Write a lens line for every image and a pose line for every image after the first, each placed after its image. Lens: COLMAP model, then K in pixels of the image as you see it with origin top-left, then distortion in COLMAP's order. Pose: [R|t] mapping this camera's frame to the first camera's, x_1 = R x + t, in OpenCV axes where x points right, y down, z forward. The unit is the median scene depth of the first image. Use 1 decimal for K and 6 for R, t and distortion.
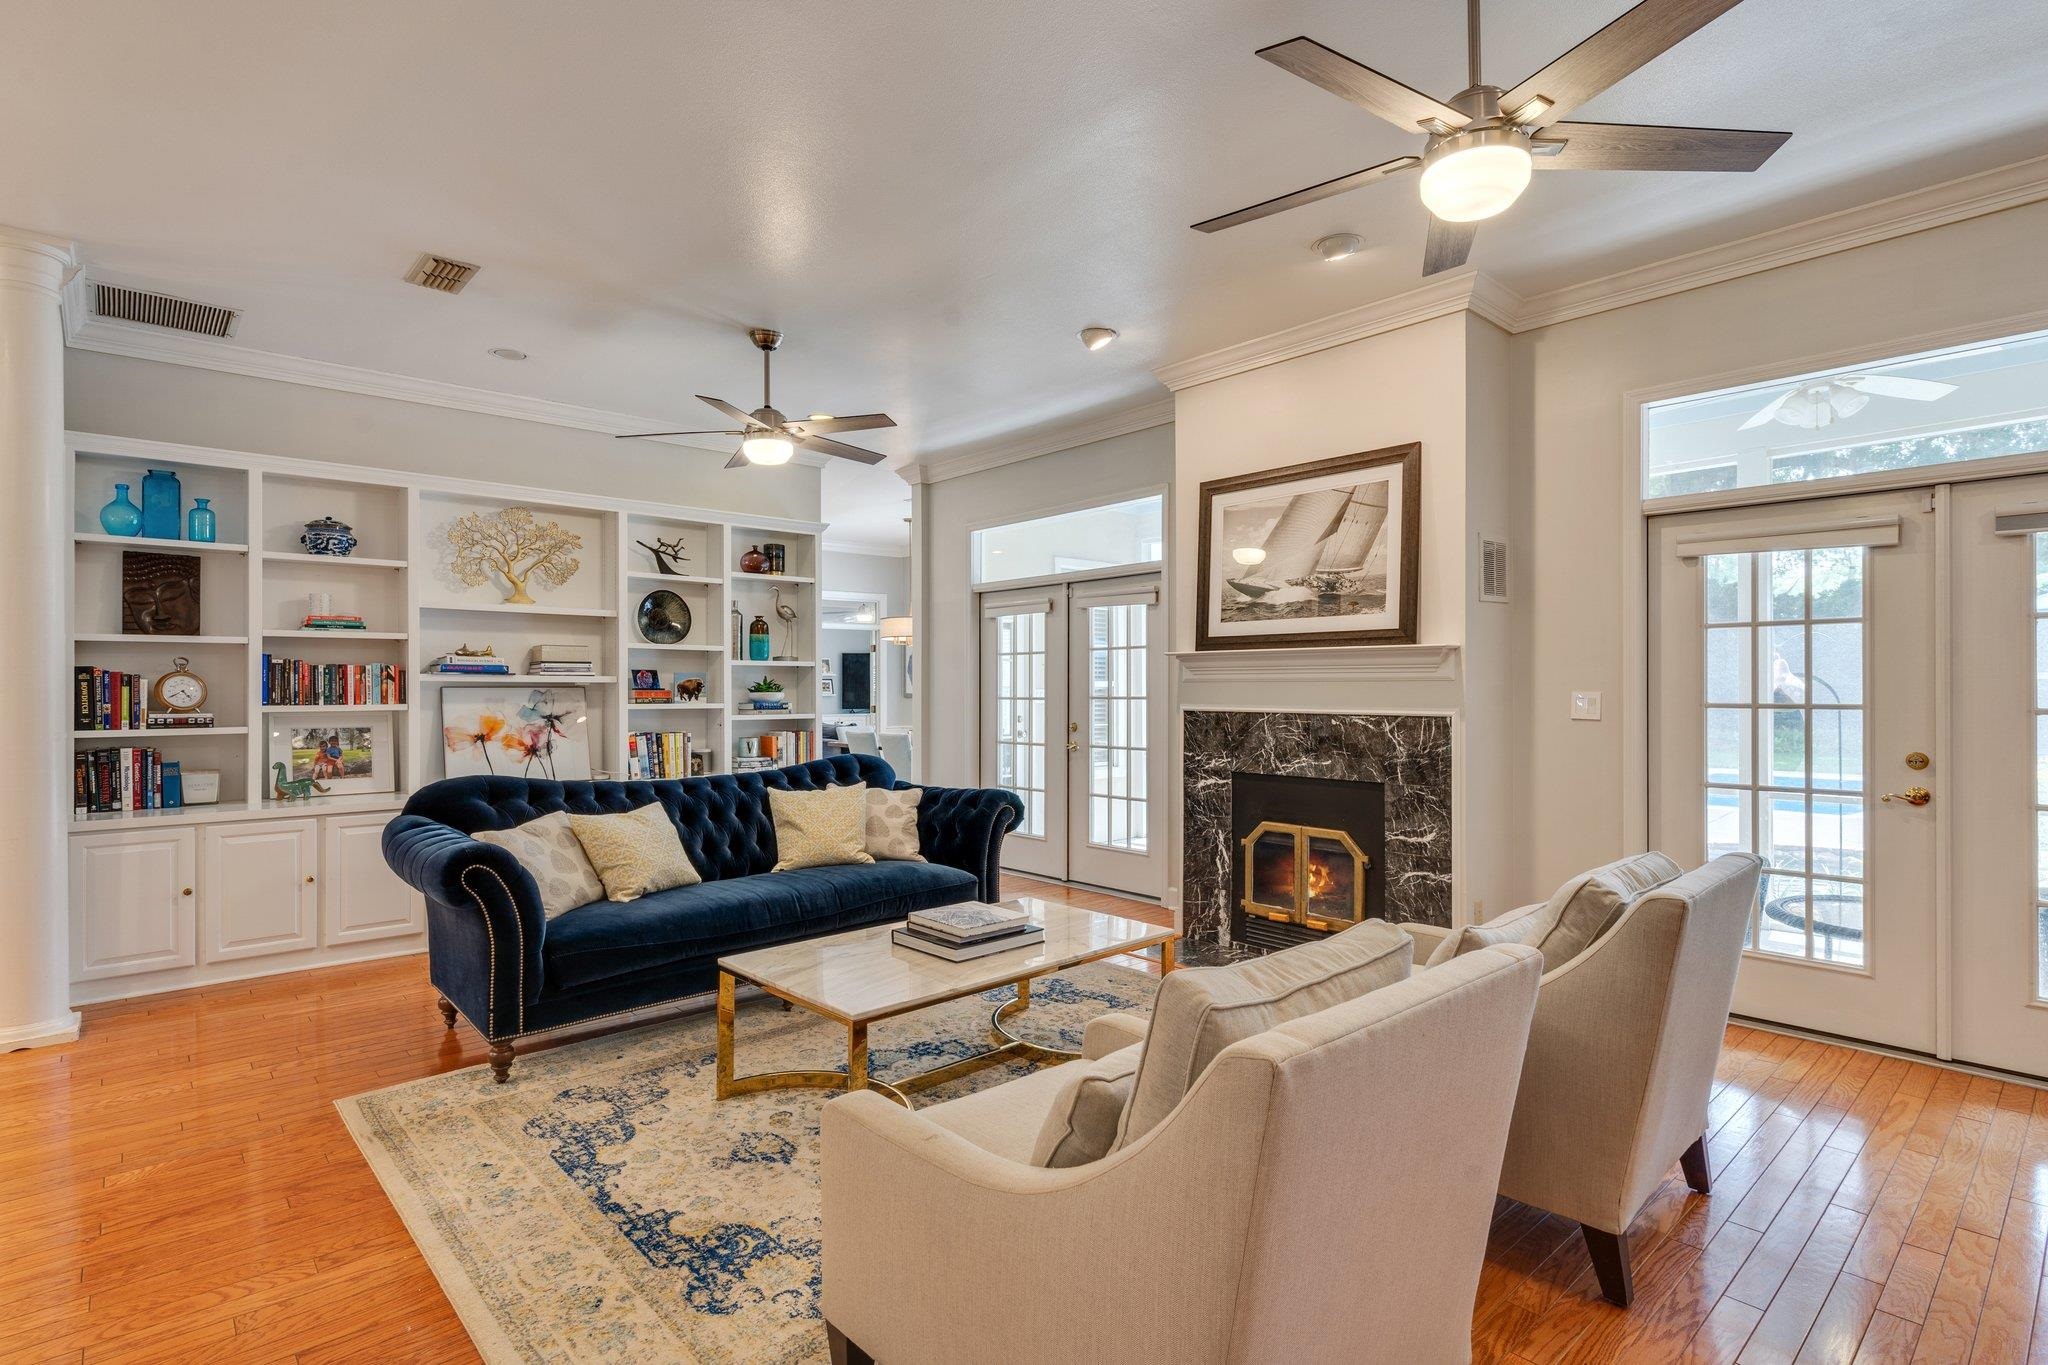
lens RADIAL K [[986.3, 0, 1016.0], [0, 986.3, 681.8], [0, 0, 1]] dist [-0.001758, 0.000863]
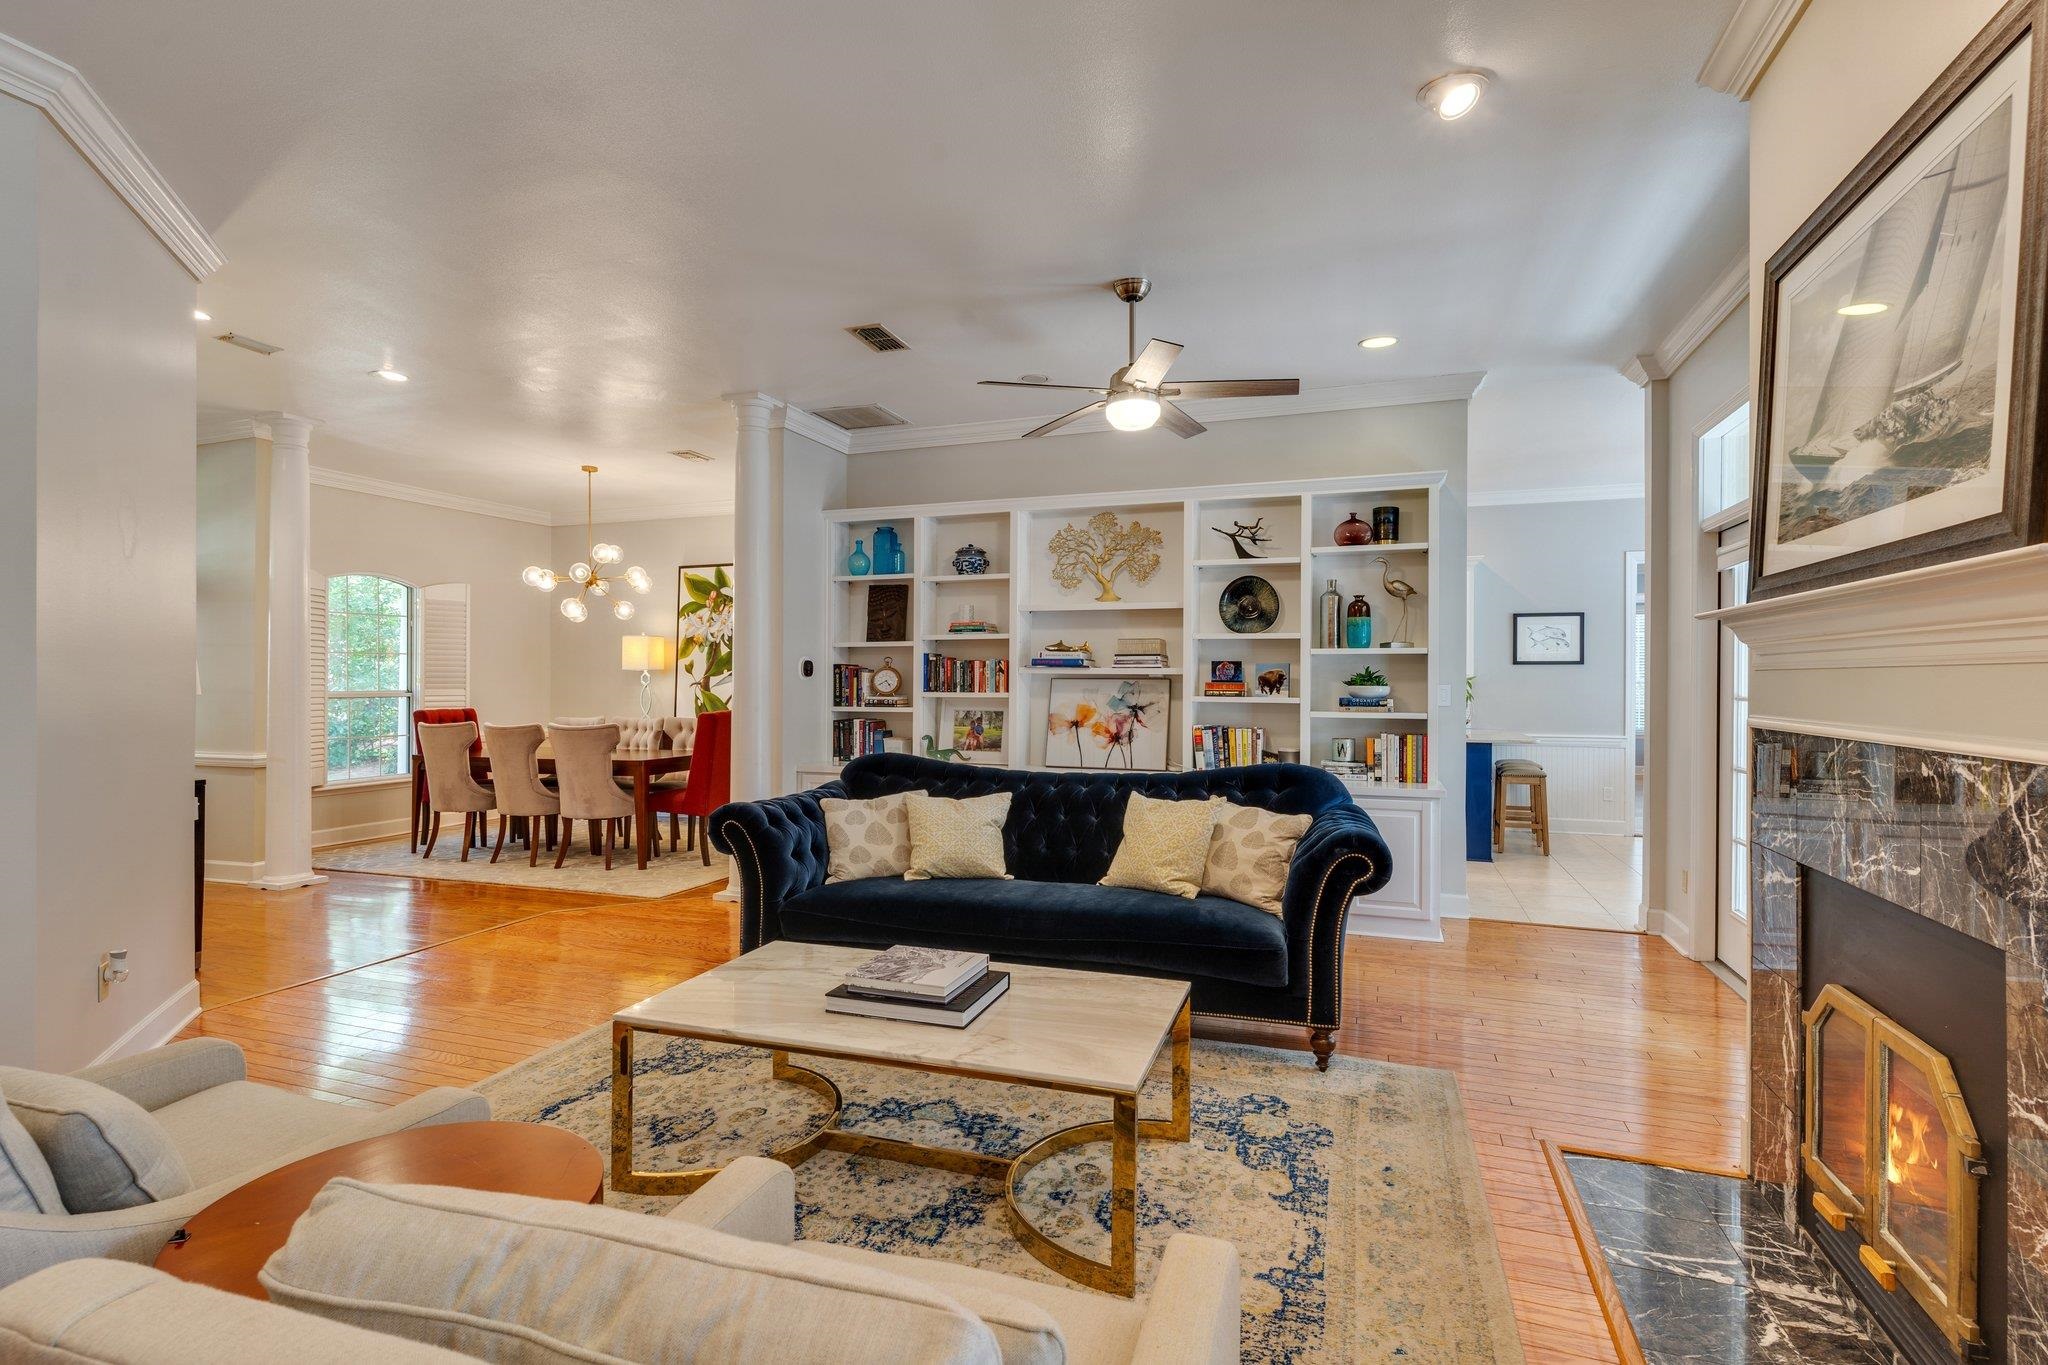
lens RADIAL K [[986.3, 0, 1038.3], [0, 986.3, 675.3], [0, 0, 1]] dist [-0.001758, 0.000863]
pose [[0.481040, -0.001422, -0.876698, 0.480124], [0.001667, 0.999998, -0.000708, 0.002672], [0.876697, -0.001121, 0.481041, 0.486003]]
